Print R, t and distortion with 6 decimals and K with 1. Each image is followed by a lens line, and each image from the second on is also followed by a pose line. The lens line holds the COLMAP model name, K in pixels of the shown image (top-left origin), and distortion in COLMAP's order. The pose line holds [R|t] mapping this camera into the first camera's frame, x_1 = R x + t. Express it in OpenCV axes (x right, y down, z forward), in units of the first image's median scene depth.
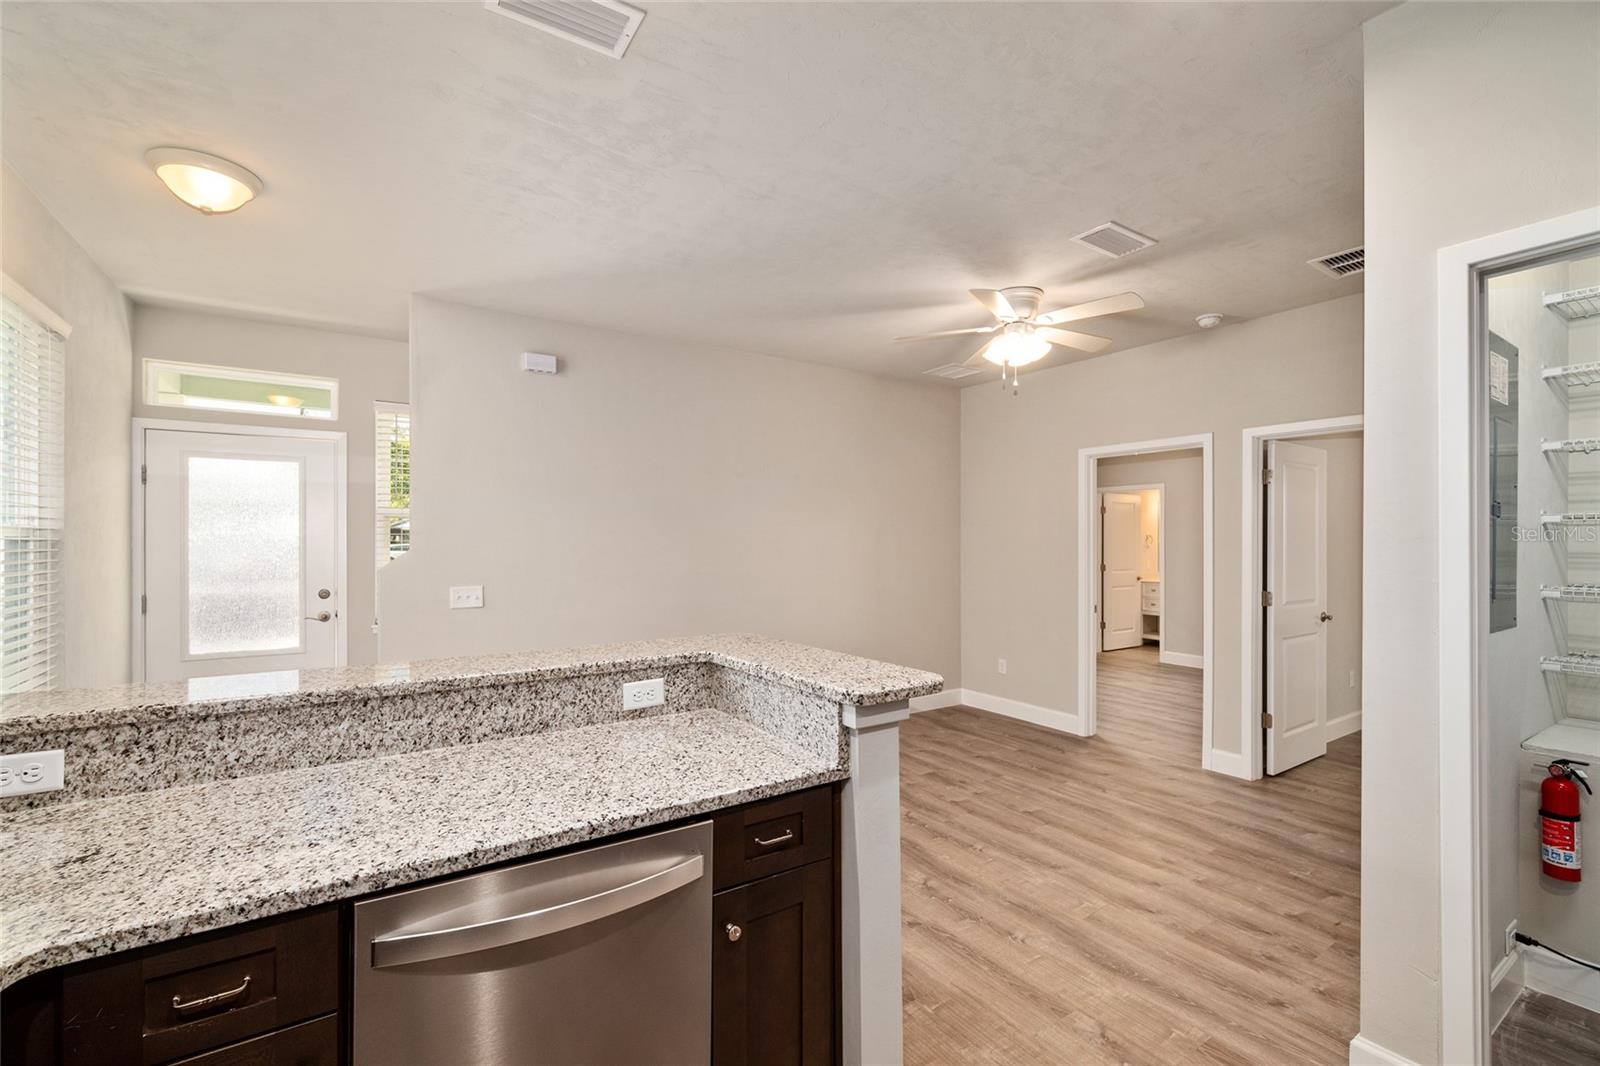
lens RADIAL K [[689.1, 0, 791.5], [0, 689.1, 542.1], [0, 0, 1]] dist [0.001620, -0.002109]
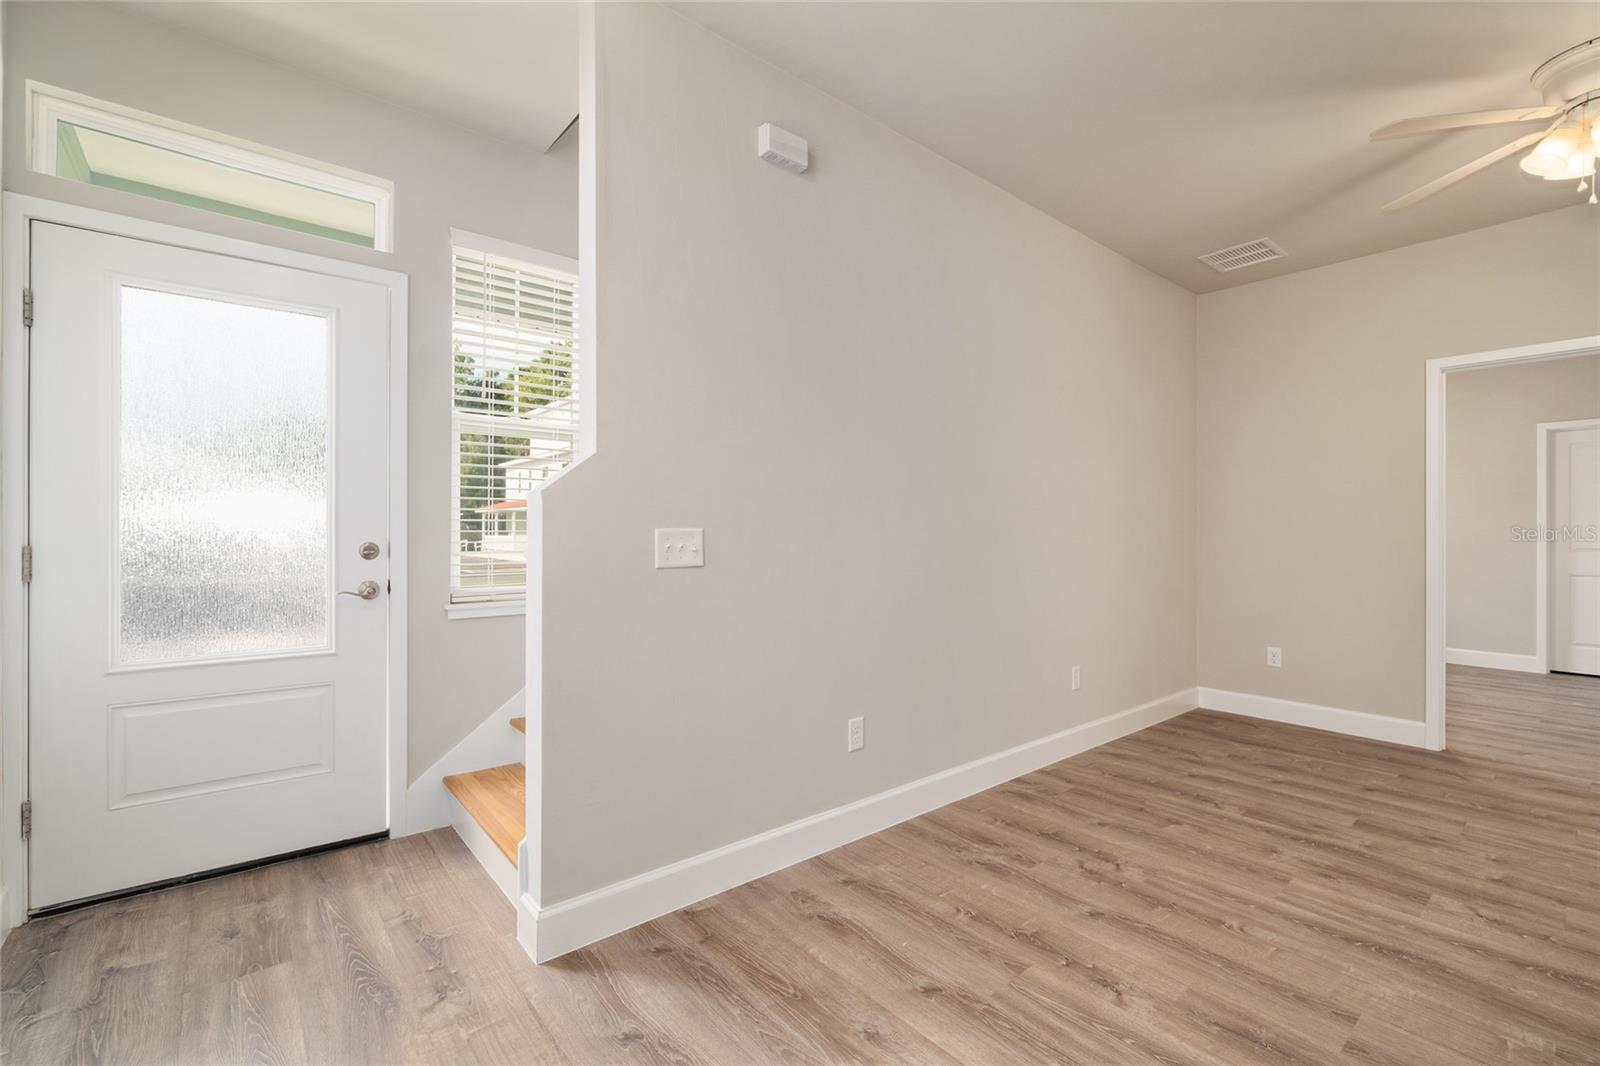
lens RADIAL K [[689.1, 0, 793.1], [0, 689.1, 535.5], [0, 0, 1]] dist [0.001620, -0.002109]
pose [[0.994736, 0.002511, 0.102442, -0.433417], [-0.002894, 0.999989, 0.003590, 0.066729], [-0.102432, -0.003867, 0.994733, 0.439259]]
